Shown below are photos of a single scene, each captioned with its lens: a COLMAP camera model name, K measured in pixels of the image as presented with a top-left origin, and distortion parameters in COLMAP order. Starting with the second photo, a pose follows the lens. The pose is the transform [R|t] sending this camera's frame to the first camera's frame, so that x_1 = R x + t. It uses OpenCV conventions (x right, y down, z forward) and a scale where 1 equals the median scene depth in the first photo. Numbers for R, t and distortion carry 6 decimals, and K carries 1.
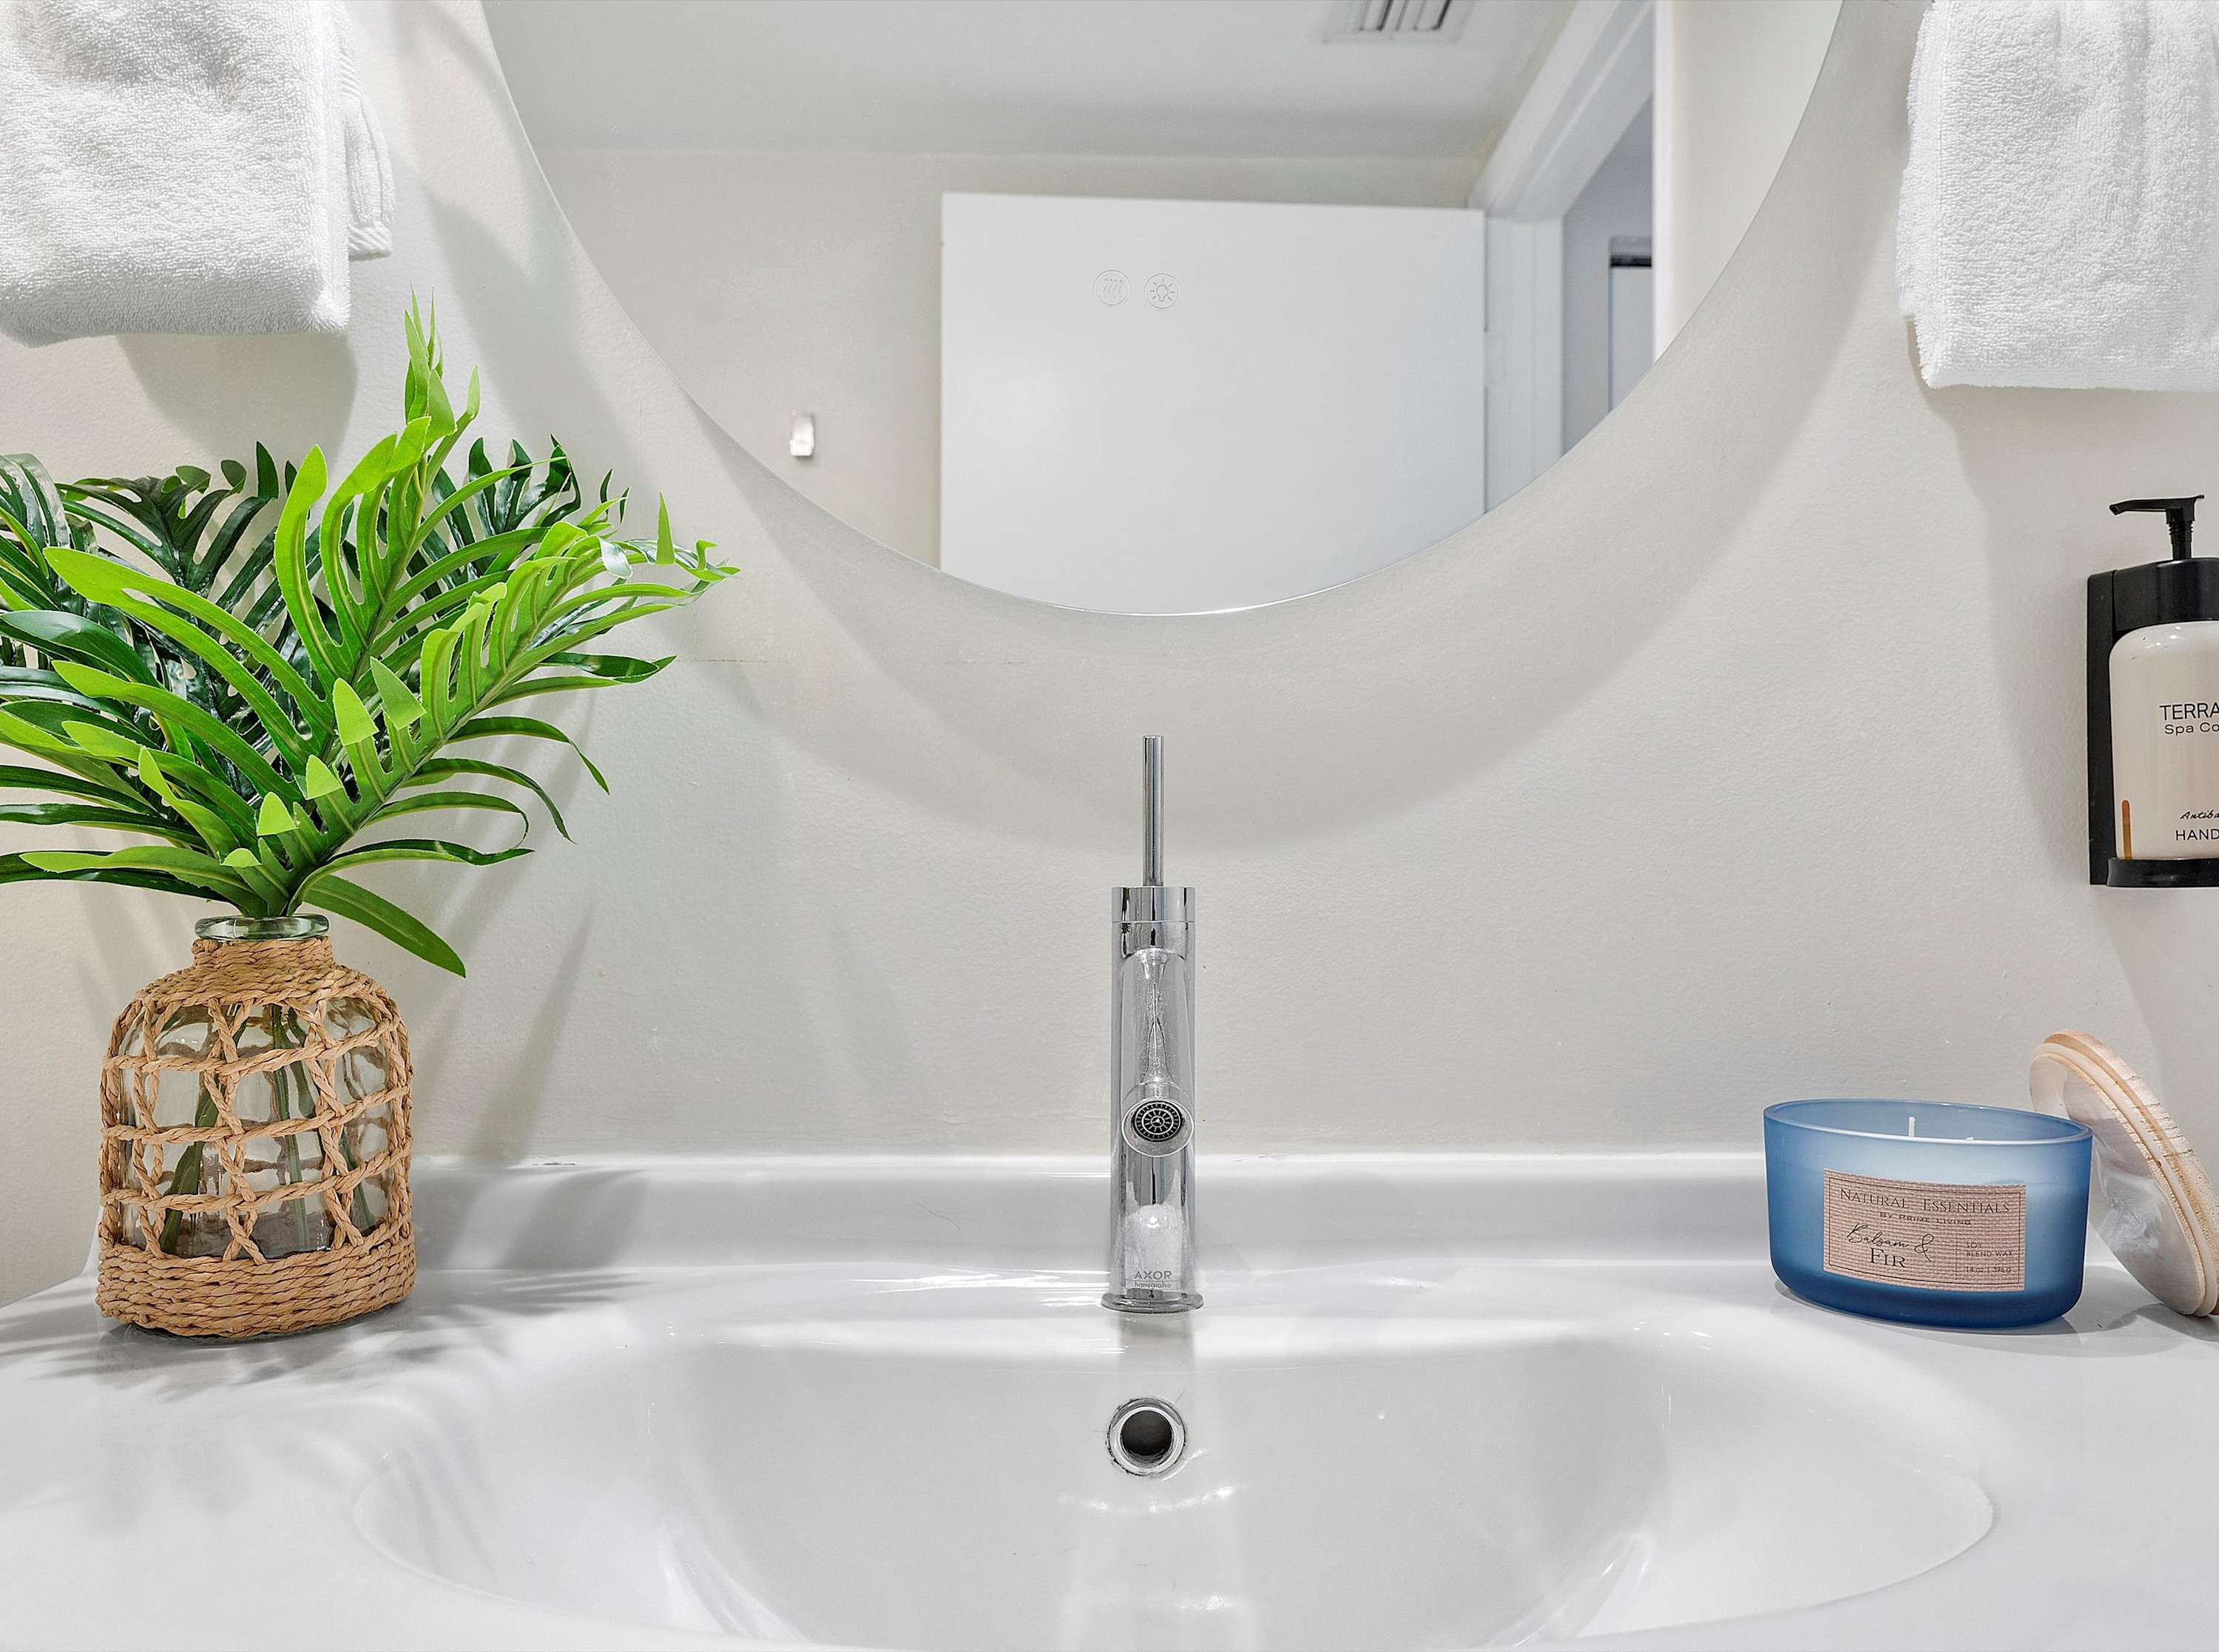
lens RADIAL K [[1820.5, 0, 1118.7], [0, 1820.5, 848.9], [0, 0, 1]] dist [0.000773, 0.009238]
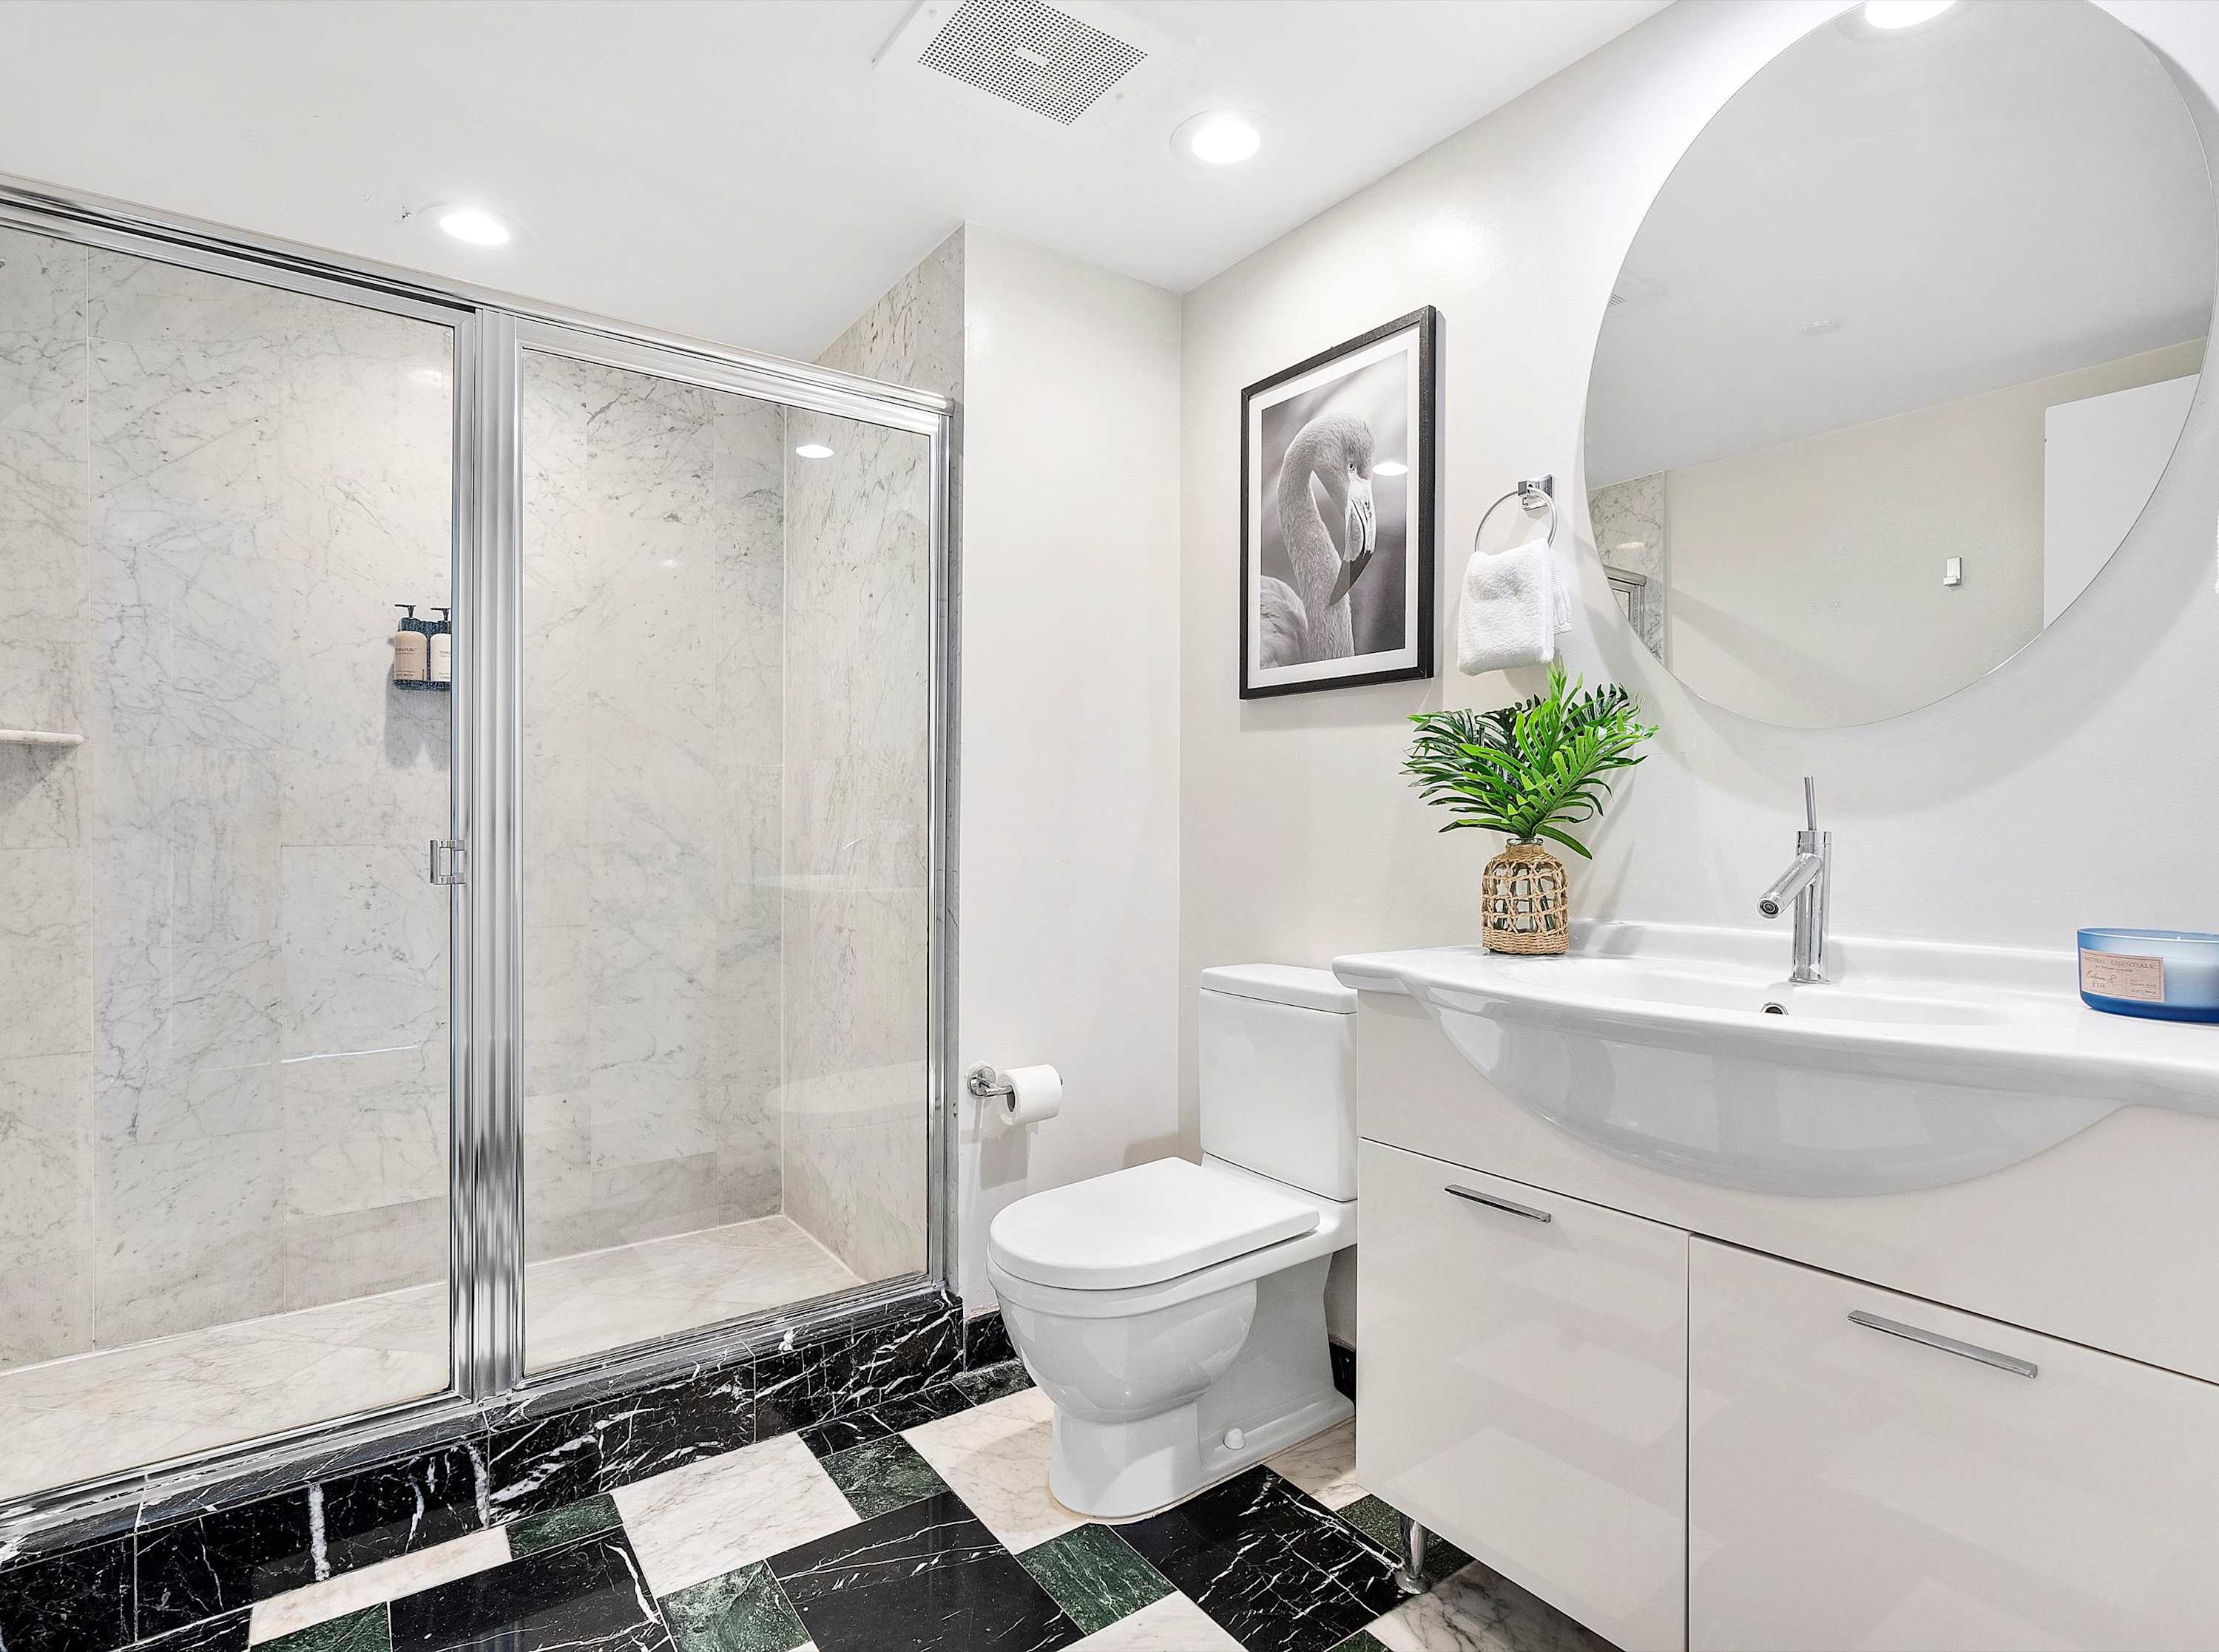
lens RADIAL K [[1127.7, 0, 1112.9], [0, 1127.7, 841.8], [0, 0, 1]] dist [-0.015119, 0.002630]
pose [[0.584260, 0.013563, -0.811453, 0.789772], [0.003813, 0.999803, 0.019456, -0.000313], [0.811558, -0.014462, 0.584093, -0.863601]]
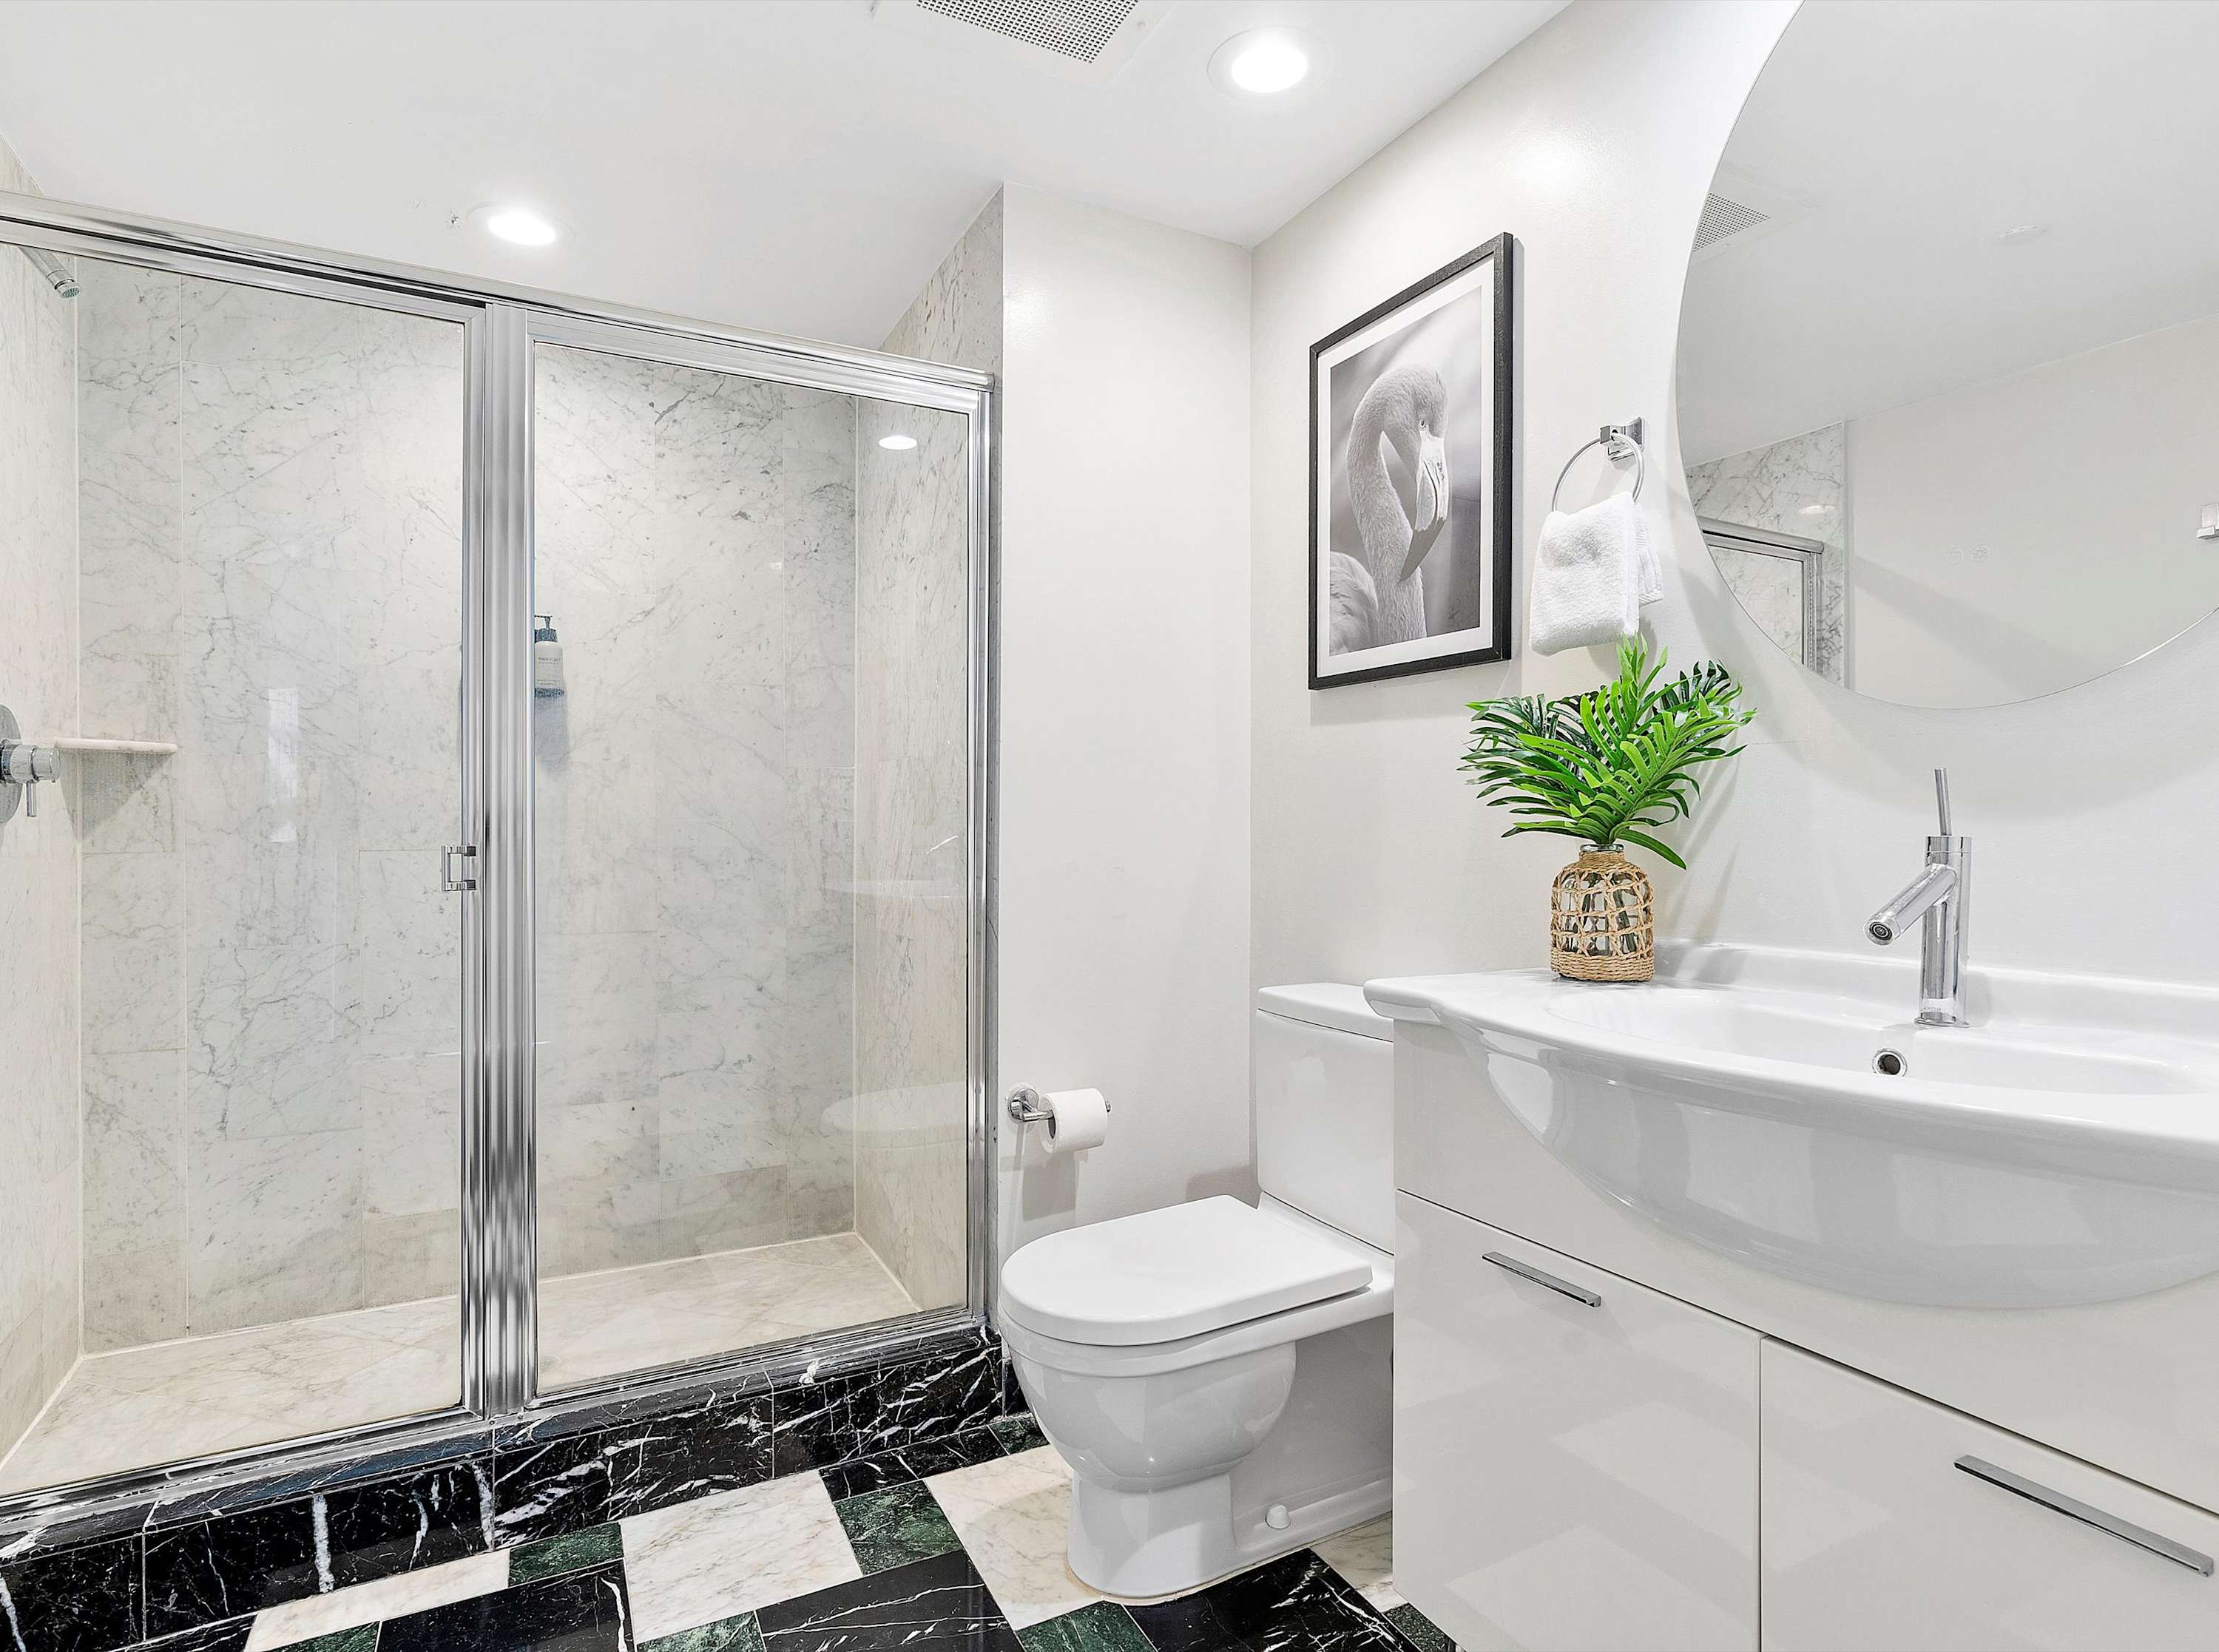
lens RADIAL K [[1159.7, 0, 1114.6], [0, 1159.7, 843.3], [0, 0, 1]] dist [-0.015169, 0.003269]
pose [[0.465185, 0.012200, -0.885129, 0.799386], [0.005979, 0.999839, 0.016923, -0.000569], [0.885193, -0.013164, 0.465037, -0.552878]]
